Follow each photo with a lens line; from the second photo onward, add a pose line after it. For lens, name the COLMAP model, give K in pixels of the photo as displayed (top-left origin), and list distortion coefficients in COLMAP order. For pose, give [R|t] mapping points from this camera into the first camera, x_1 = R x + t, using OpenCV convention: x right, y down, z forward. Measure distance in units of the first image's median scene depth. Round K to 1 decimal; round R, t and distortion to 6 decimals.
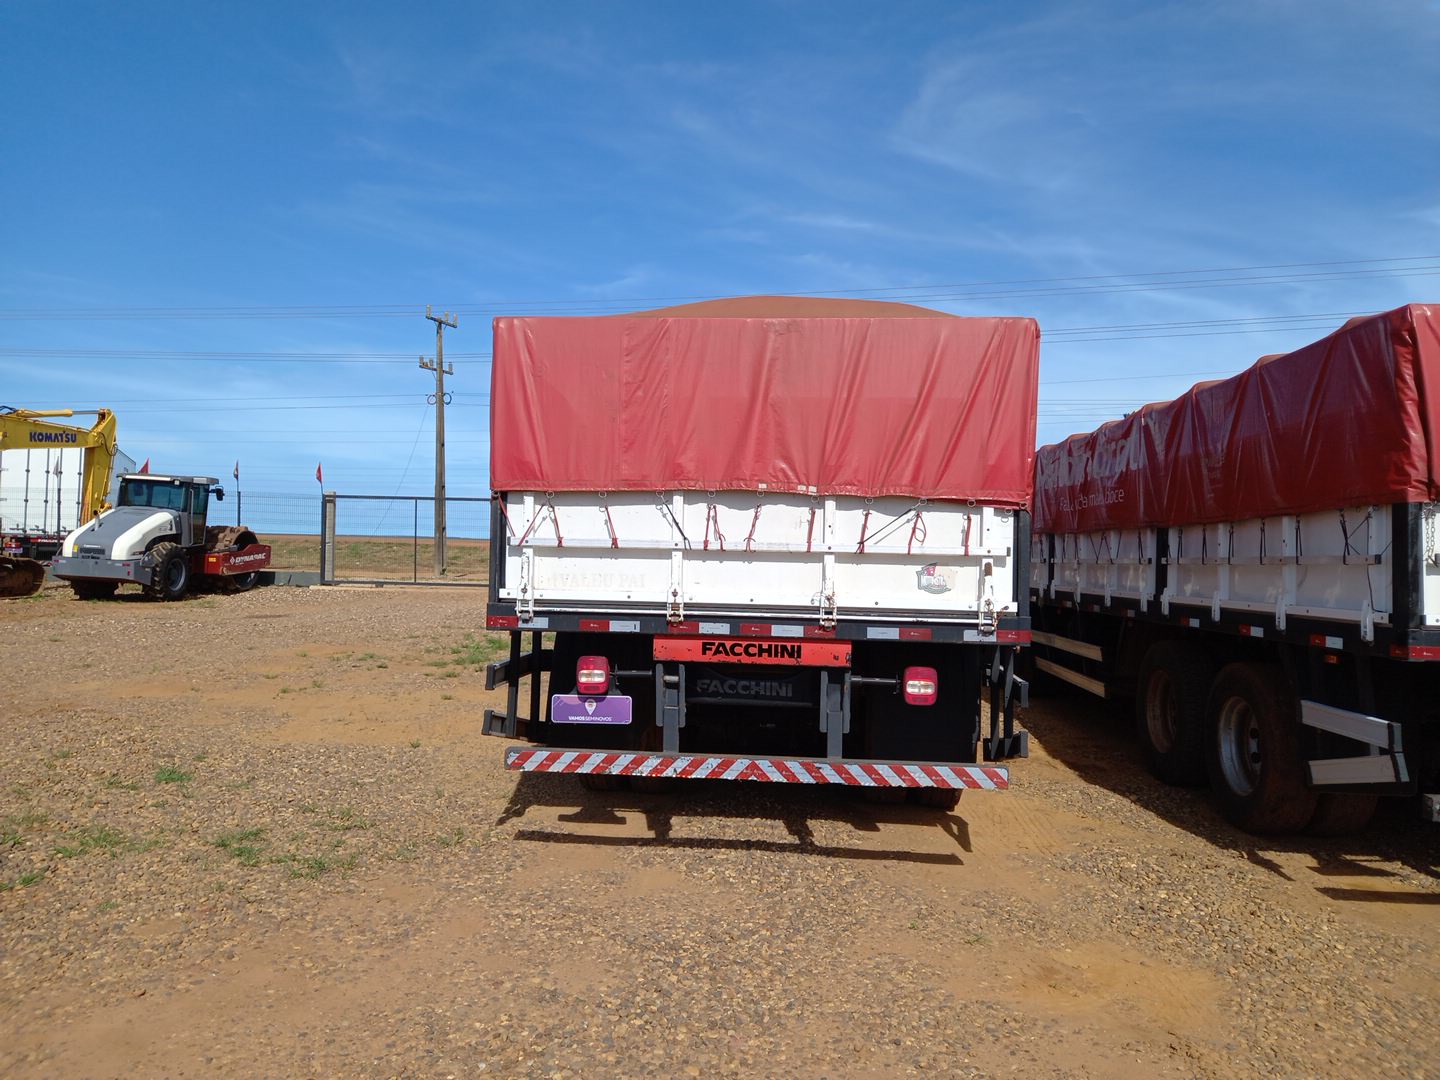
lens RADIAL K [[1046.2, 0, 733.1], [0, 1046.2, 532.7], [0, 0, 1]] dist [0.075849, -0.070974]
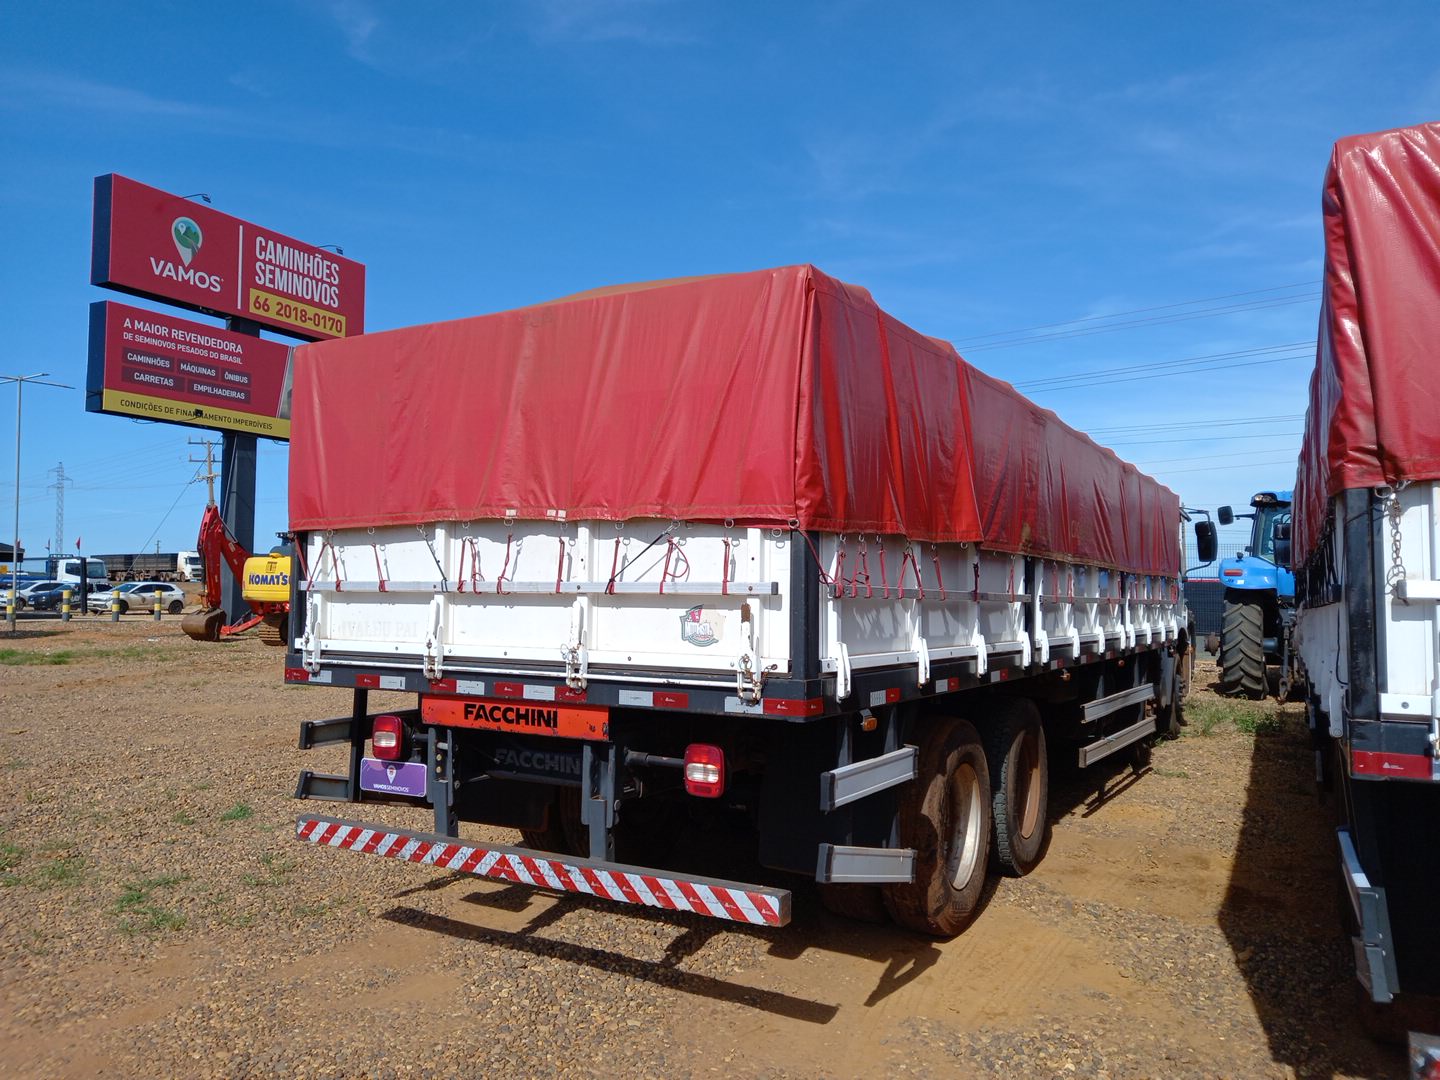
lens RADIAL K [[1046.2, 0, 726.2], [0, 1046.2, 534.2], [0, 0, 1]] dist [0.075849, -0.070974]
pose [[0.904641, -0.037036, -0.424561, 0.519465], [0.016862, 0.998547, -0.051178, 0.016666], [0.425840, 0.039139, 0.903952, 0.328245]]
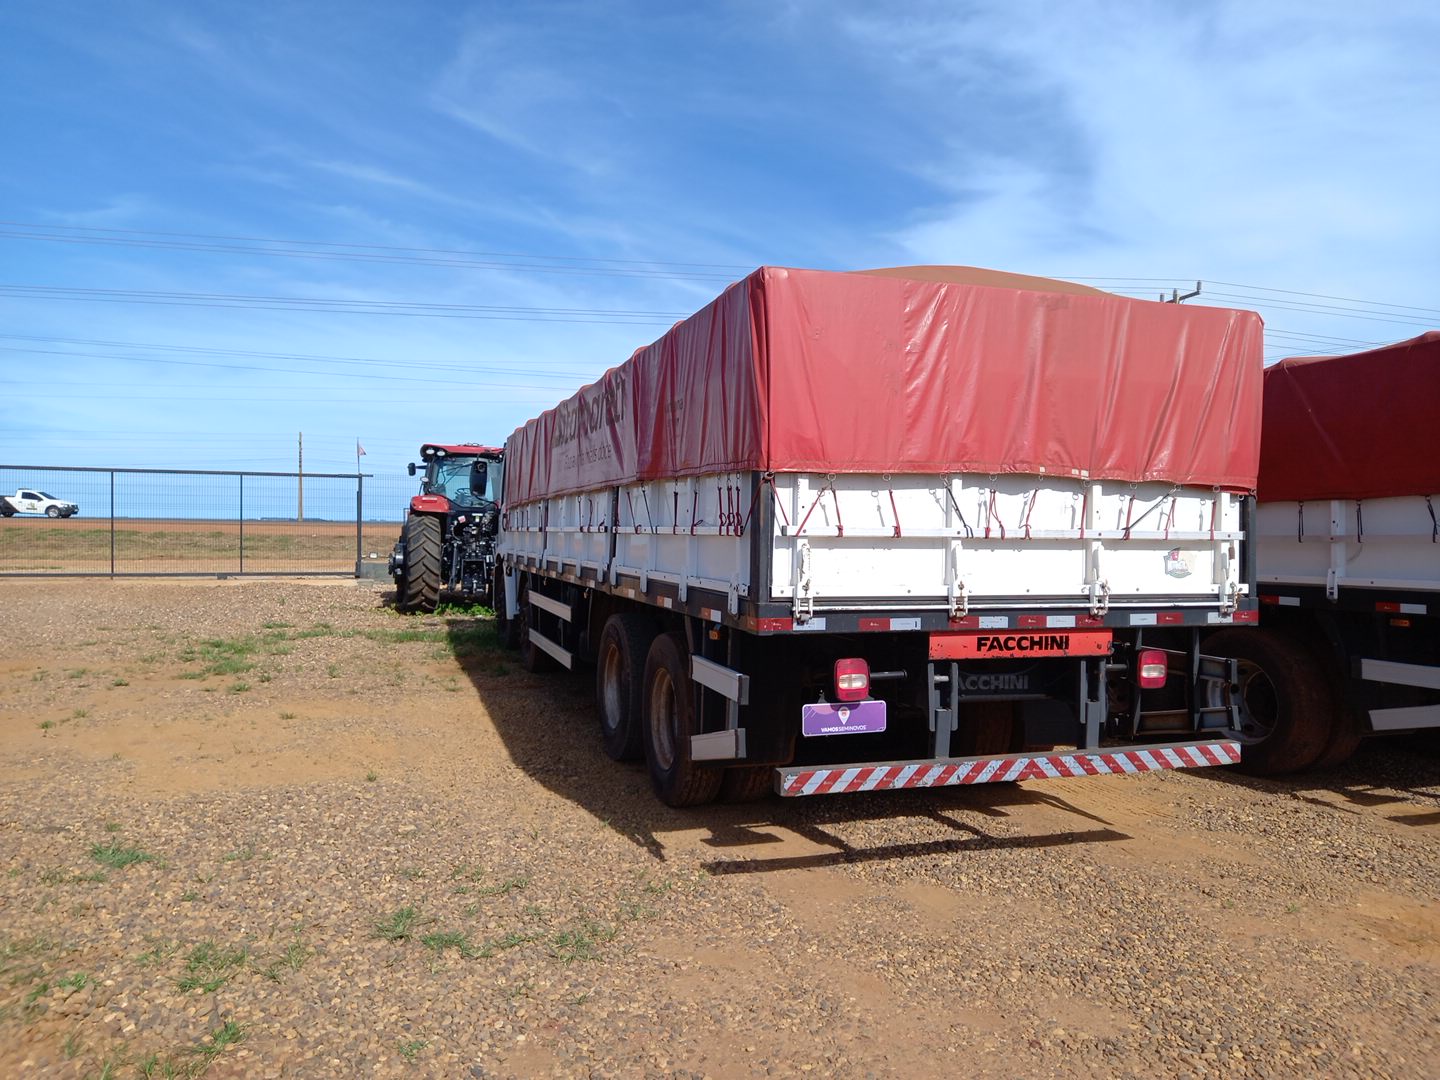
lens RADIAL K [[1046.2, 0, 728.7], [0, 1046.2, 535.2], [0, 0, 1]] dist [0.075849, -0.070974]
pose [[0.913597, -0.013740, 0.406388, -0.610225], [0.002625, 0.999607, 0.027896, -0.012656], [-0.406612, -0.024419, 0.913274, 0.240920]]
